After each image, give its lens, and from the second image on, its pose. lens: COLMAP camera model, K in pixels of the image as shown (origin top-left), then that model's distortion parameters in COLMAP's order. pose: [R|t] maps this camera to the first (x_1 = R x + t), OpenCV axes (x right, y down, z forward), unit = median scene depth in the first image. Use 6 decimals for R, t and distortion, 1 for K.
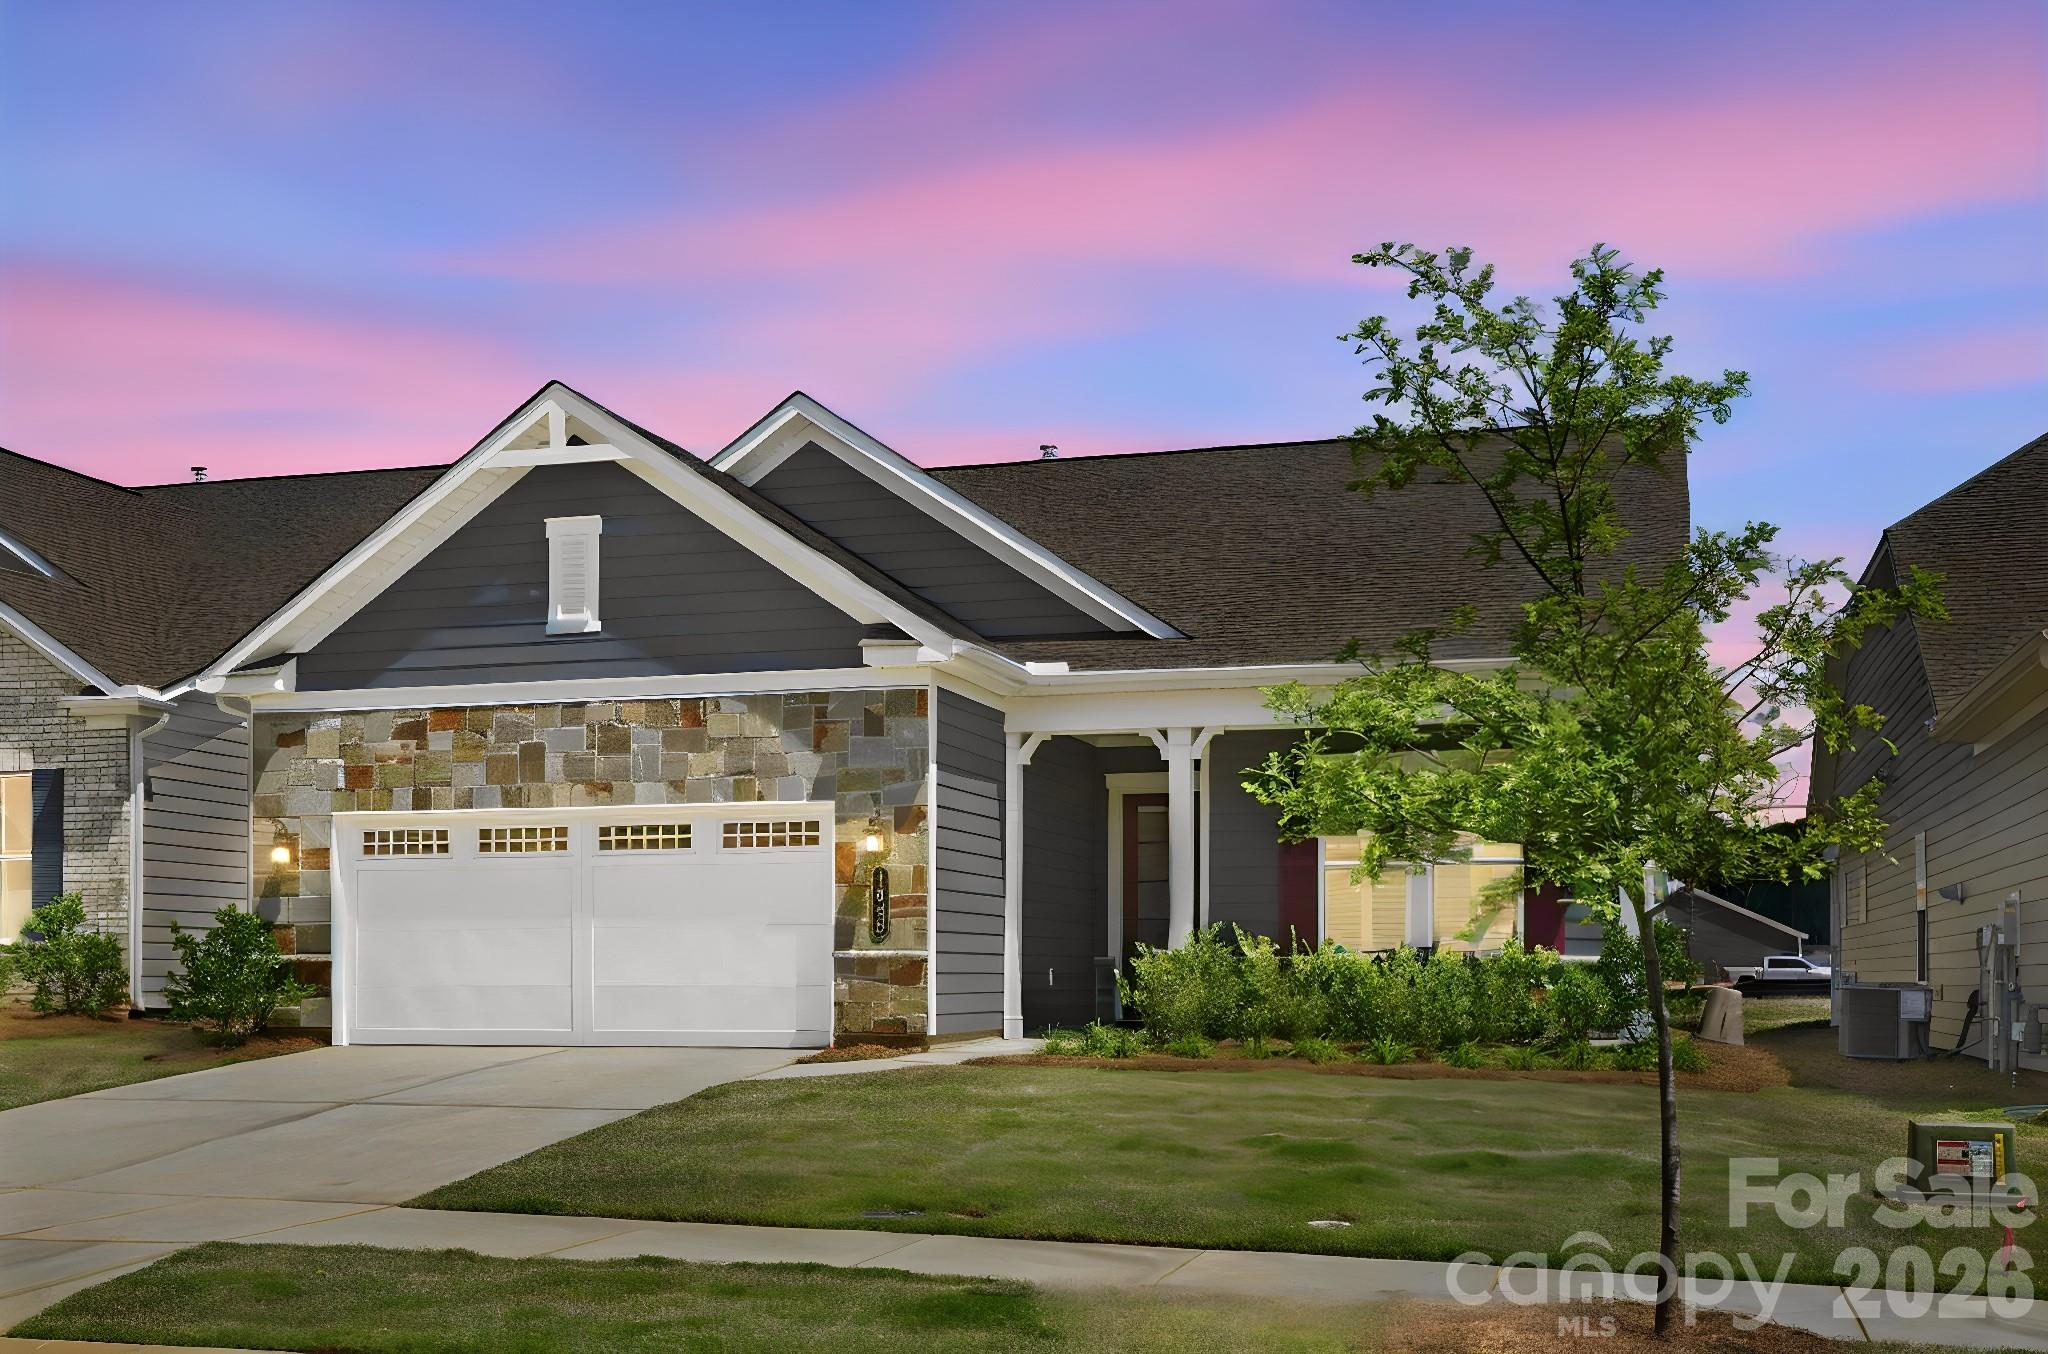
lens RADIAL K [[2039.2, 0, 1024.0], [0, 2039.2, 677.0], [0, 0, 1]] dist [-0.003615, 0.000661]
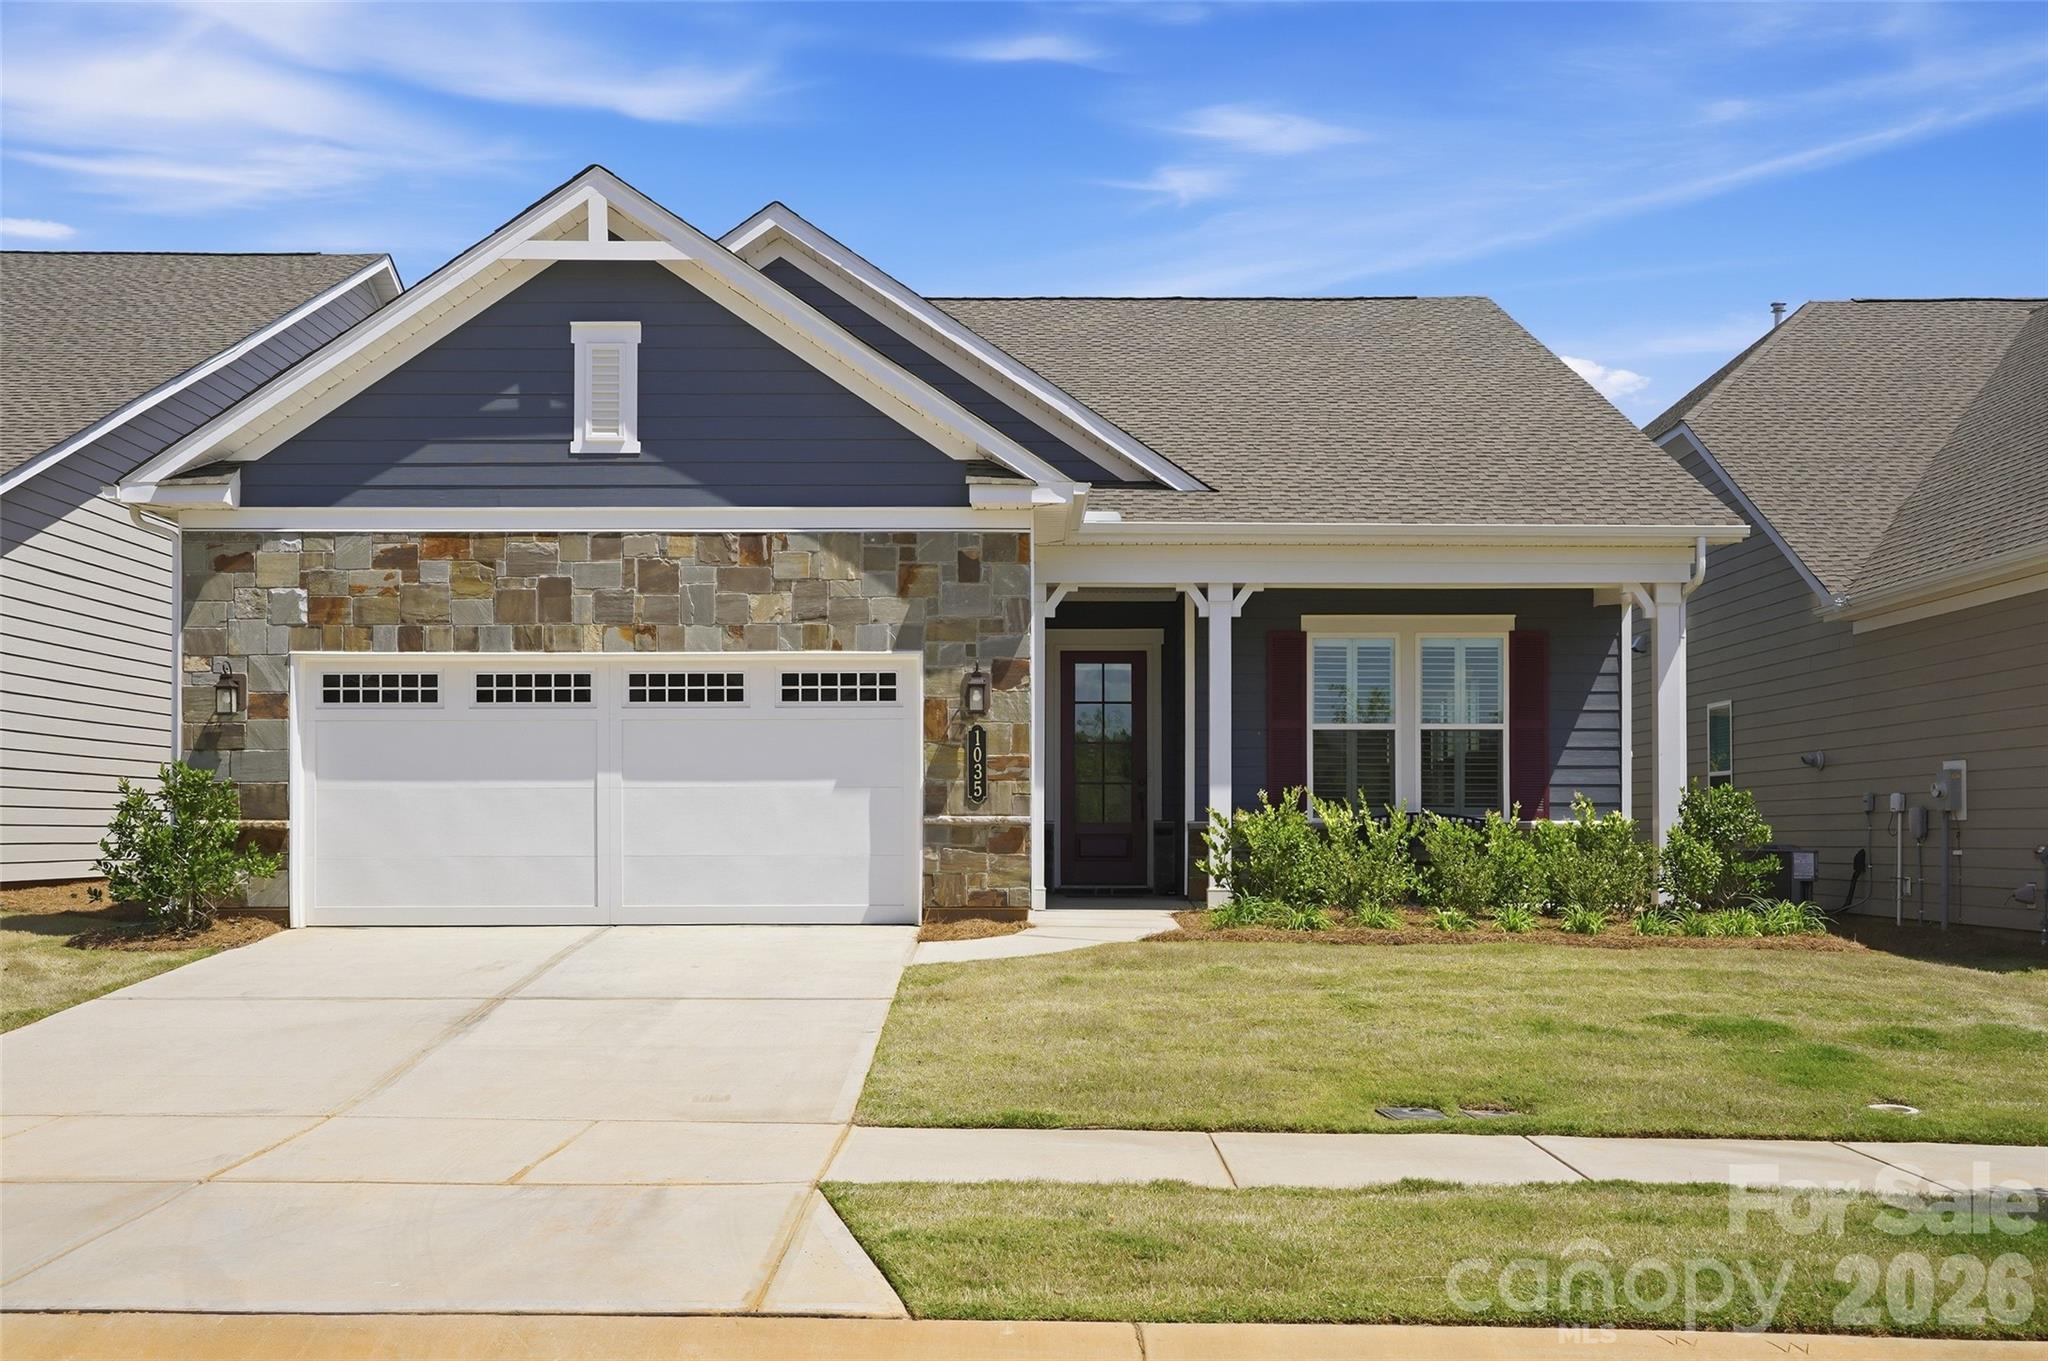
lens RADIAL K [[2028.1, 0, 1023.4], [0, 2028.1, 556.1], [0, 0, 1]] dist [-0.000684, 0.009196]
pose [[0.961999, 0.036189, 0.270645, -0.284801], [-0.038540, 0.999251, 0.003374, 0.012627], [-0.270321, -0.013676, 0.962673, 0.111038]]
